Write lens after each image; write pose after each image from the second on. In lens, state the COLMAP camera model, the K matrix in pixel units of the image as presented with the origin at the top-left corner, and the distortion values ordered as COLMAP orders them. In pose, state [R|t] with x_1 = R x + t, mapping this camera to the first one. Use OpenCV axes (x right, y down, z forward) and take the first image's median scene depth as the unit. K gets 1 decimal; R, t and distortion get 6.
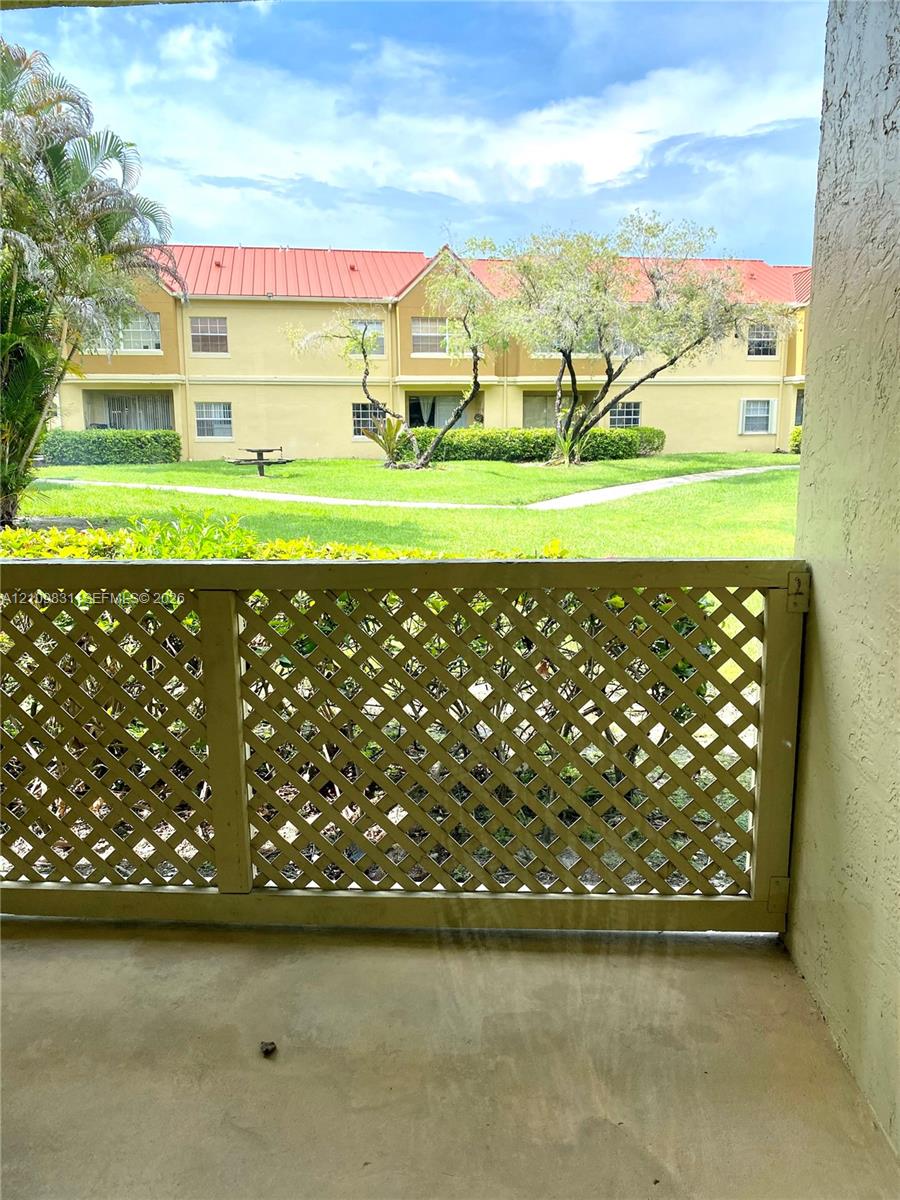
lens RADIAL K [[913.4, 0, 444.9], [0, 913.4, 595.2], [0, 0, 1]] dist [0.018596, 0.001976]
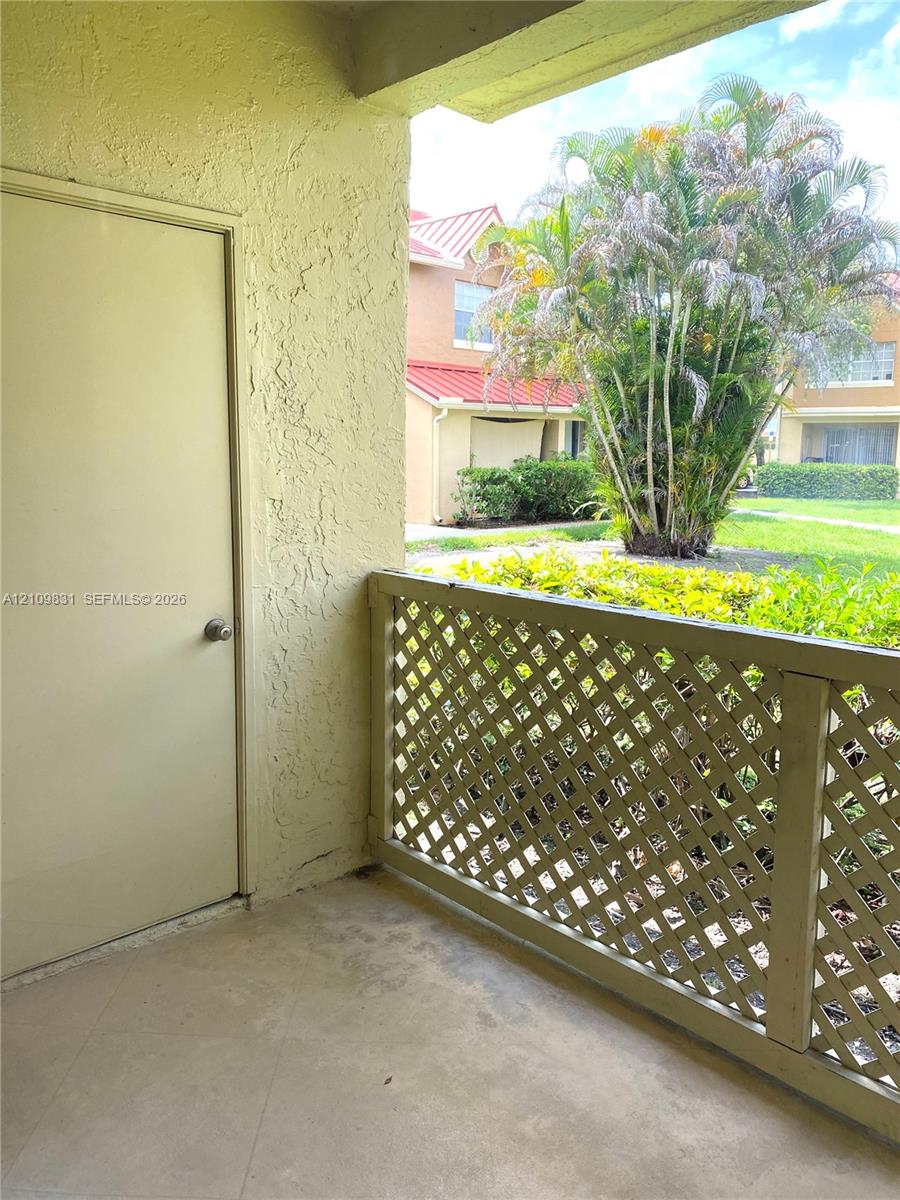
lens RADIAL K [[913.4, 0, 444.9], [0, 913.4, 595.2], [0, 0, 1]] dist [0.018596, 0.001976]
pose [[0.739793, 0.117289, -0.662533, 0.004130], [-0.140457, 0.989916, 0.018410, -0.004194], [0.658011, 0.079438, 0.748806, 0.015509]]
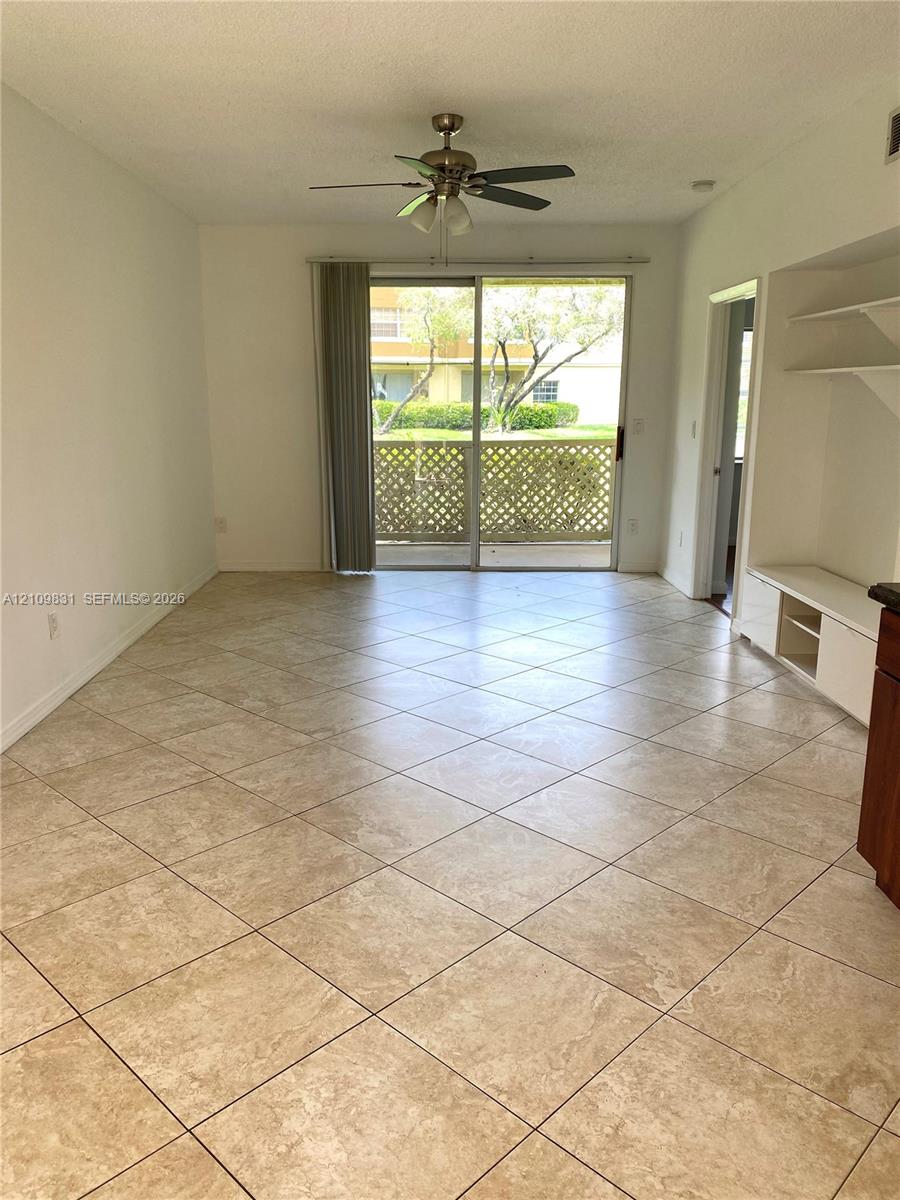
lens RADIAL K [[913.4, 0, 444.9], [0, 913.4, 595.2], [0, 0, 1]] dist [0.018596, 0.001976]
pose [[0.995456, -0.011085, 0.094571, -0.067464], [0.008411, 0.999555, 0.028625, 0.044392], [-0.094846, -0.027700, 0.995107, -0.243772]]
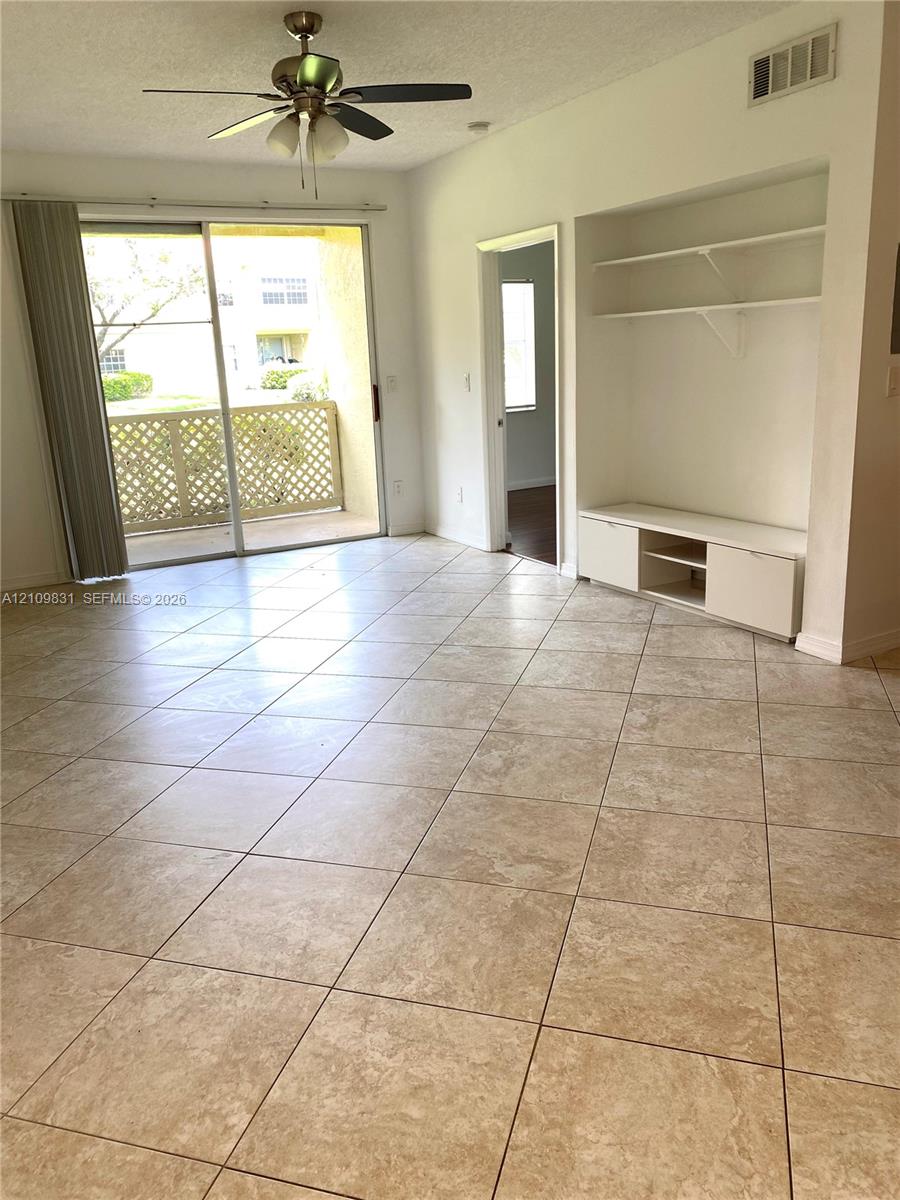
lens RADIAL K [[904.7, 0, 450.0], [0, 904.7, 600.0], [0, 0, 1]] dist [0.027935, -0.006587]
pose [[0.838158, -0.177066, 0.515886, -0.111113], [0.142553, 0.984078, 0.106157, 0.038959], [-0.526469, -0.015436, 0.850054, -0.212020]]
